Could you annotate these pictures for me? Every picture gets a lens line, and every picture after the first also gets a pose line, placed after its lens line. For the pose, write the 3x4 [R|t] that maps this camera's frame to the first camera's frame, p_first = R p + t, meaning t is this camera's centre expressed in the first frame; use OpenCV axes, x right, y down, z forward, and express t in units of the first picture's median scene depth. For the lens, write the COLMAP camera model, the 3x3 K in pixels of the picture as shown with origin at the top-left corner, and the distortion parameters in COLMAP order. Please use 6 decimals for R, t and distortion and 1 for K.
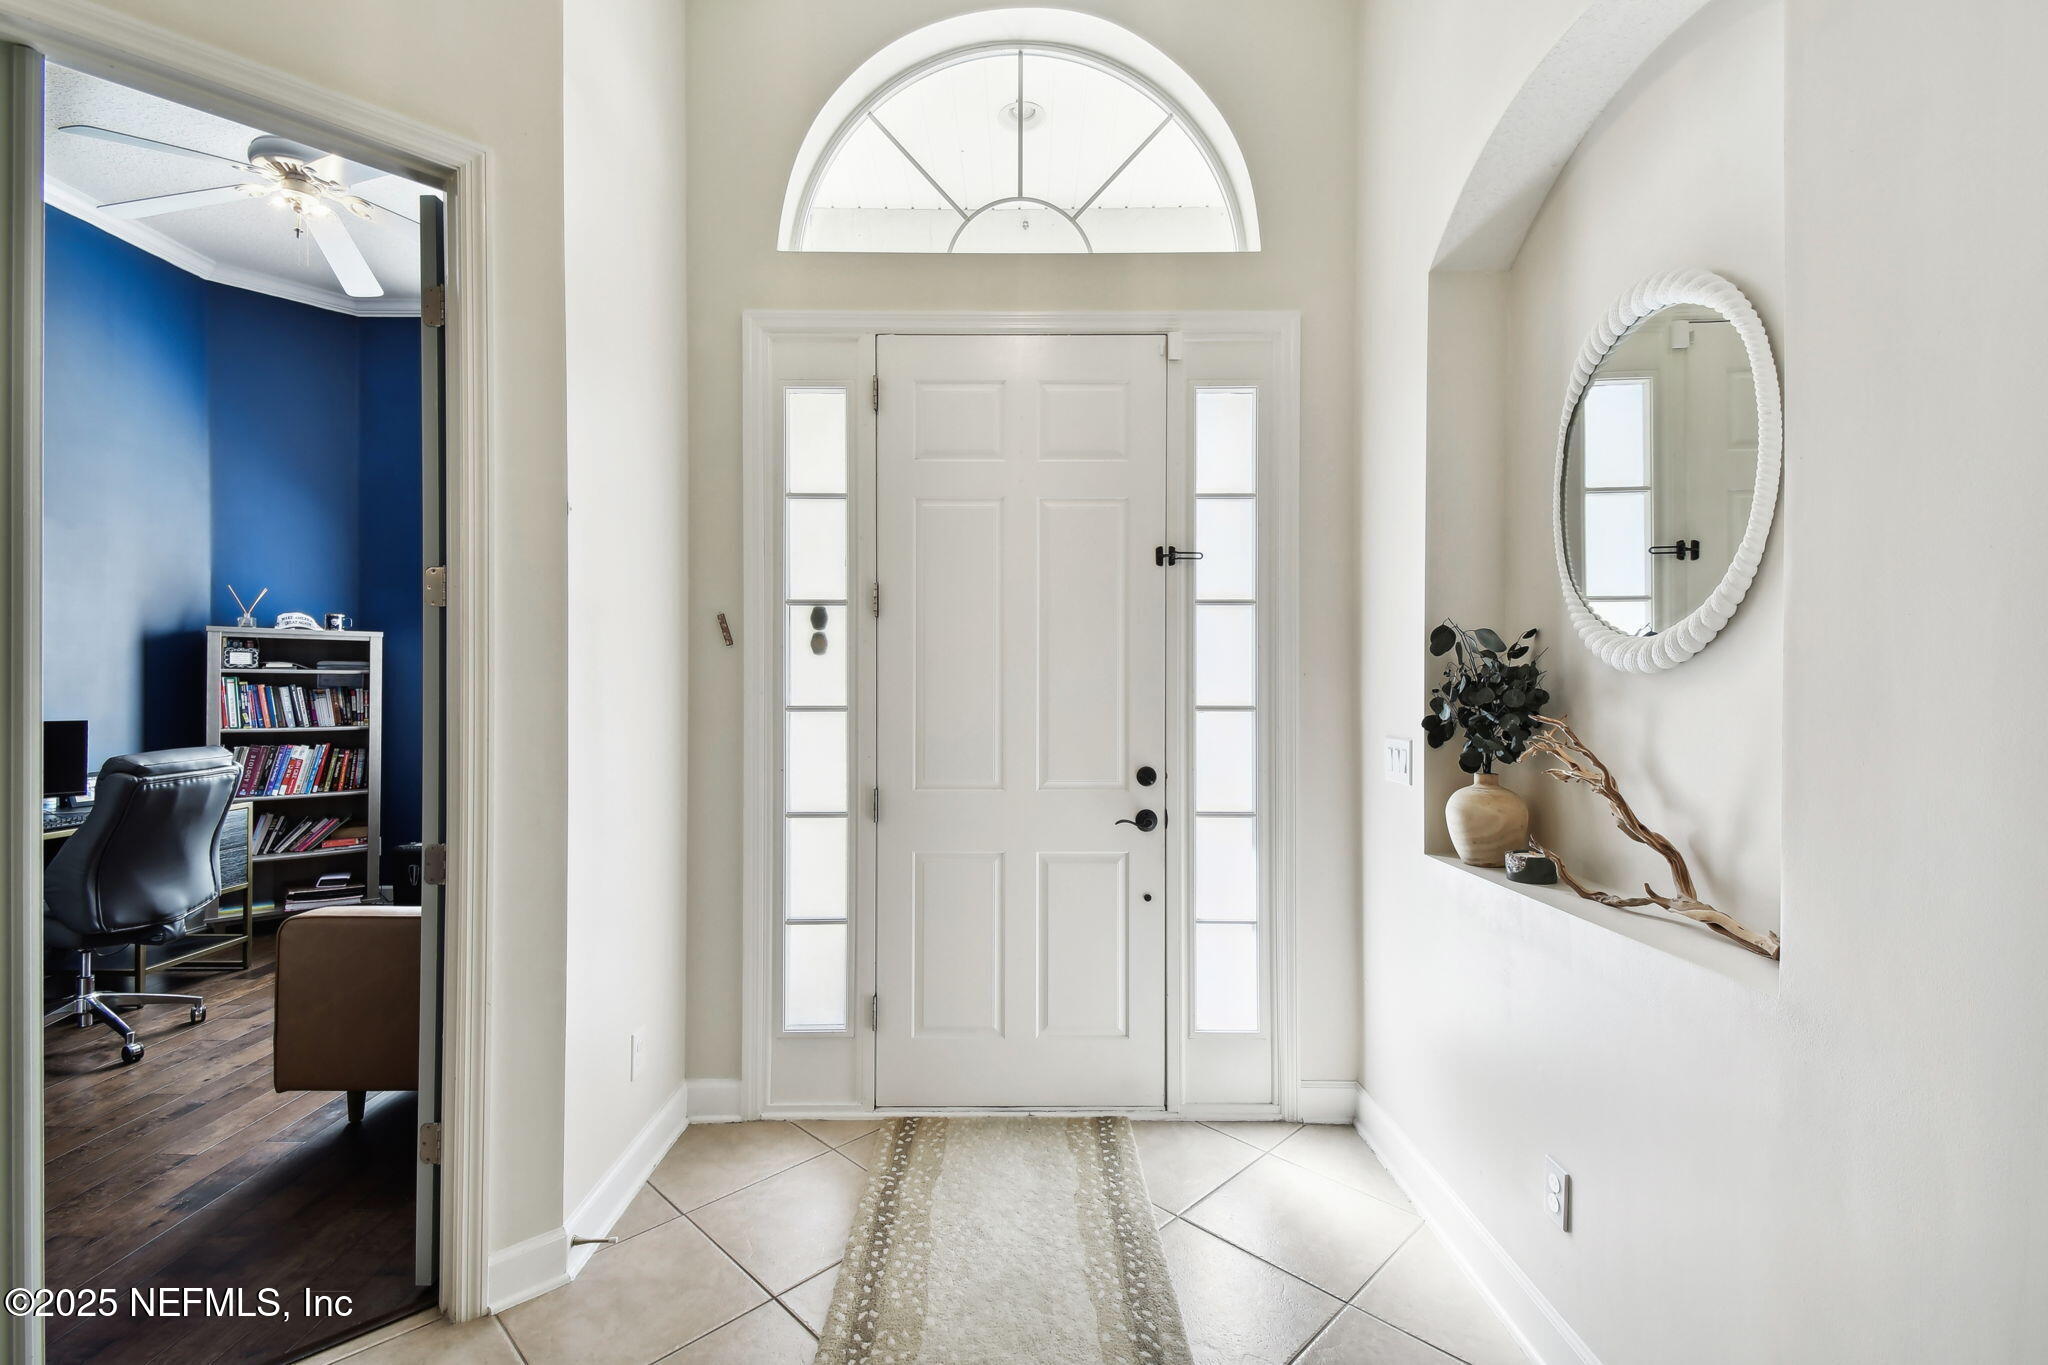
lens RADIAL K [[899.9, 0, 1018.1], [0, 899.9, 683.6], [0, 0, 1]] dist [0.050180, -0.025909]
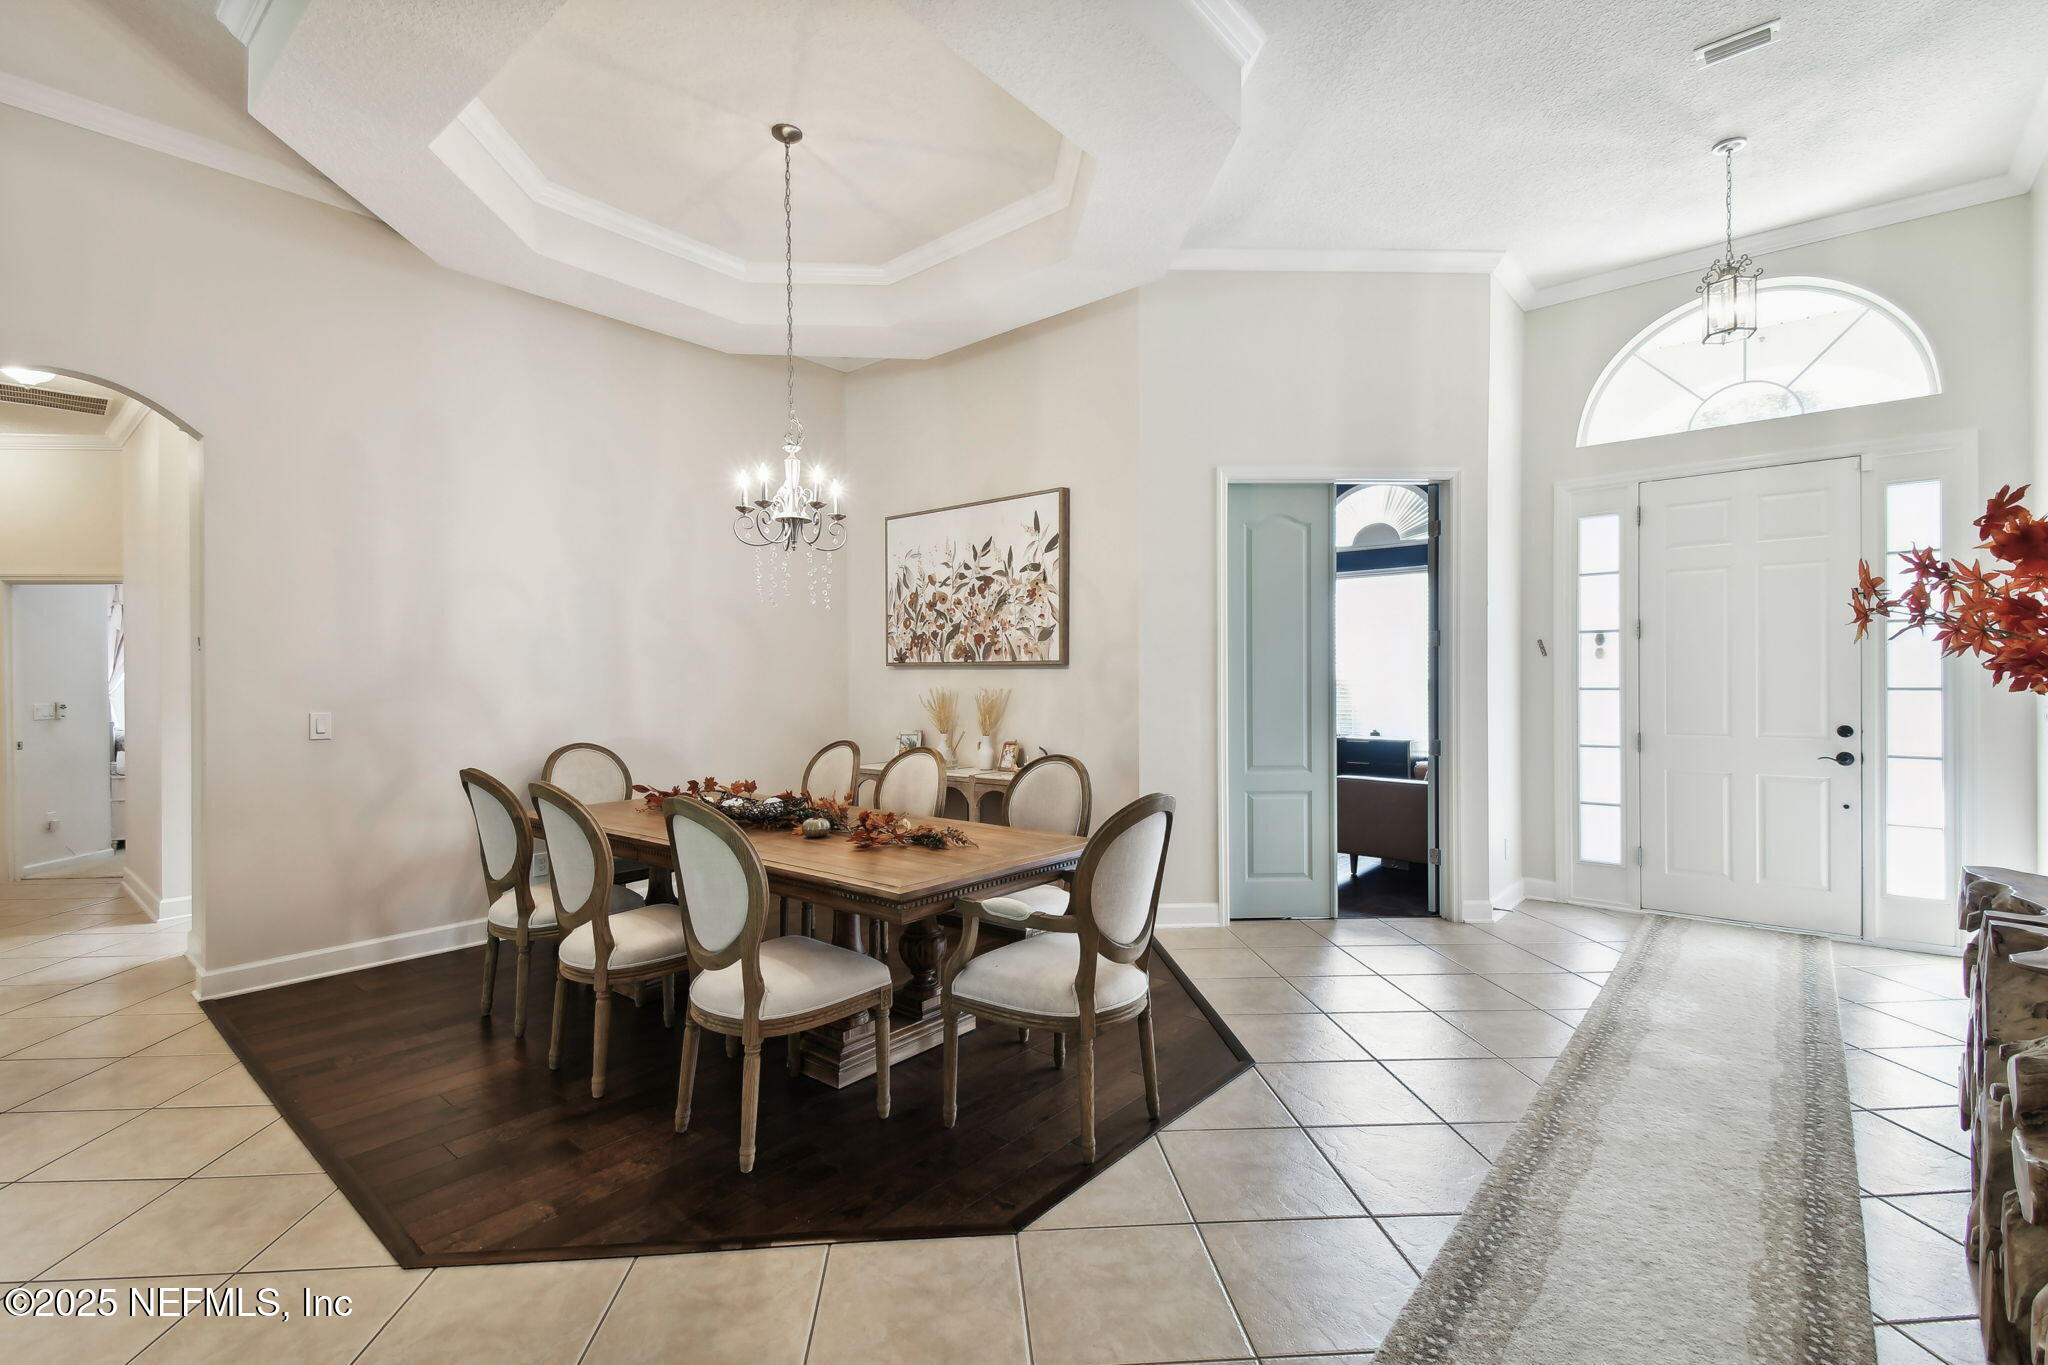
lens RADIAL K [[899.9, 0, 1018.1], [0, 899.9, 683.6], [0, 0, 1]] dist [0.050180, -0.025909]
pose [[0.750471, -0.003051, -0.660896, 0.120561], [0.009671, 0.999933, 0.006365, -0.006888], [0.660832, -0.011168, 0.750451, -1.199703]]
